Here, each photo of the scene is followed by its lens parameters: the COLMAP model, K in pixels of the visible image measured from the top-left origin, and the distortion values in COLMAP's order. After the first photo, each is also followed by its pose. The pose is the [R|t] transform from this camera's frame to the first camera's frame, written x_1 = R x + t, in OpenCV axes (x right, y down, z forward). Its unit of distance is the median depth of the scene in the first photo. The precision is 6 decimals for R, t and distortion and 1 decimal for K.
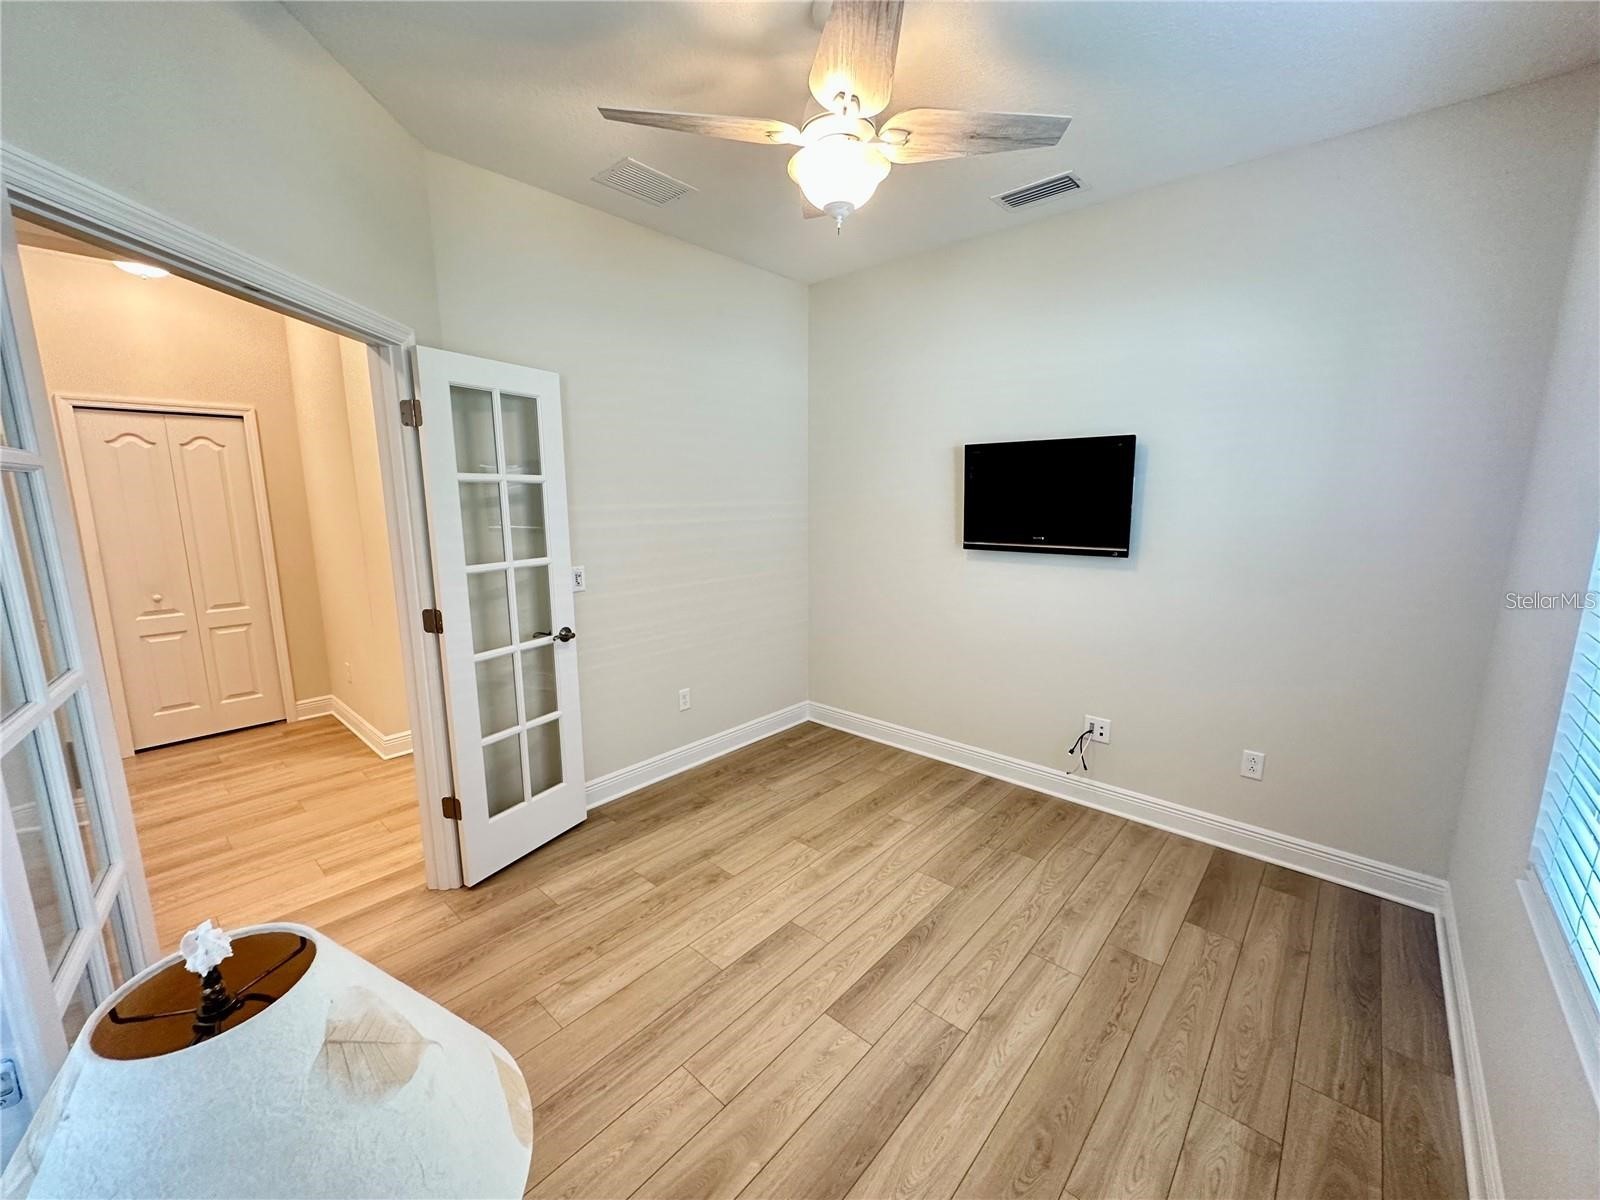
lens RADIAL K [[634.9, 0, 799.9], [0, 634.9, 594.4], [0, 0, 1]] dist [-0.004606, 0.000405]
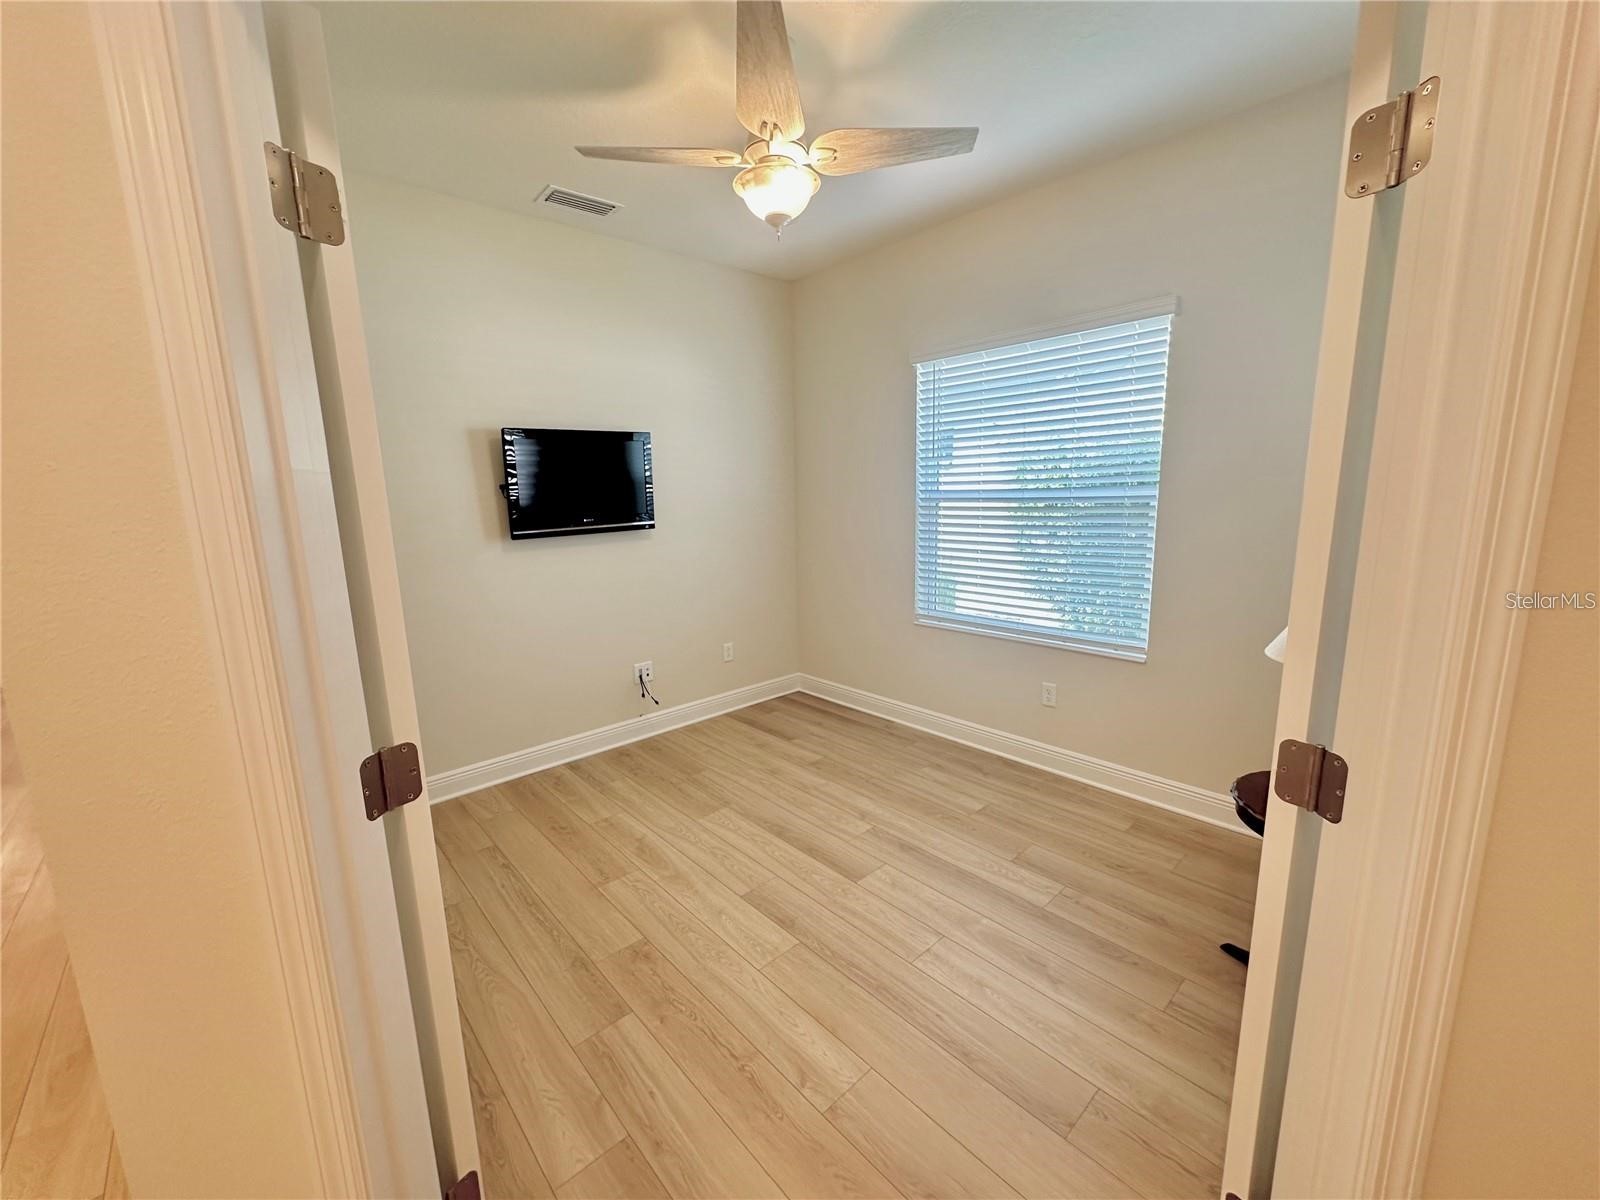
lens RADIAL K [[634.9, 0, 800.3], [0, 634.9, 590.4], [0, 0, 1]] dist [-0.004606, 0.000405]
pose [[0.111505, -0.163669, 0.980193, -0.873320], [0.186167, 0.972322, 0.141177, -0.074535], [-0.976170, 0.166737, 0.138888, 0.665963]]
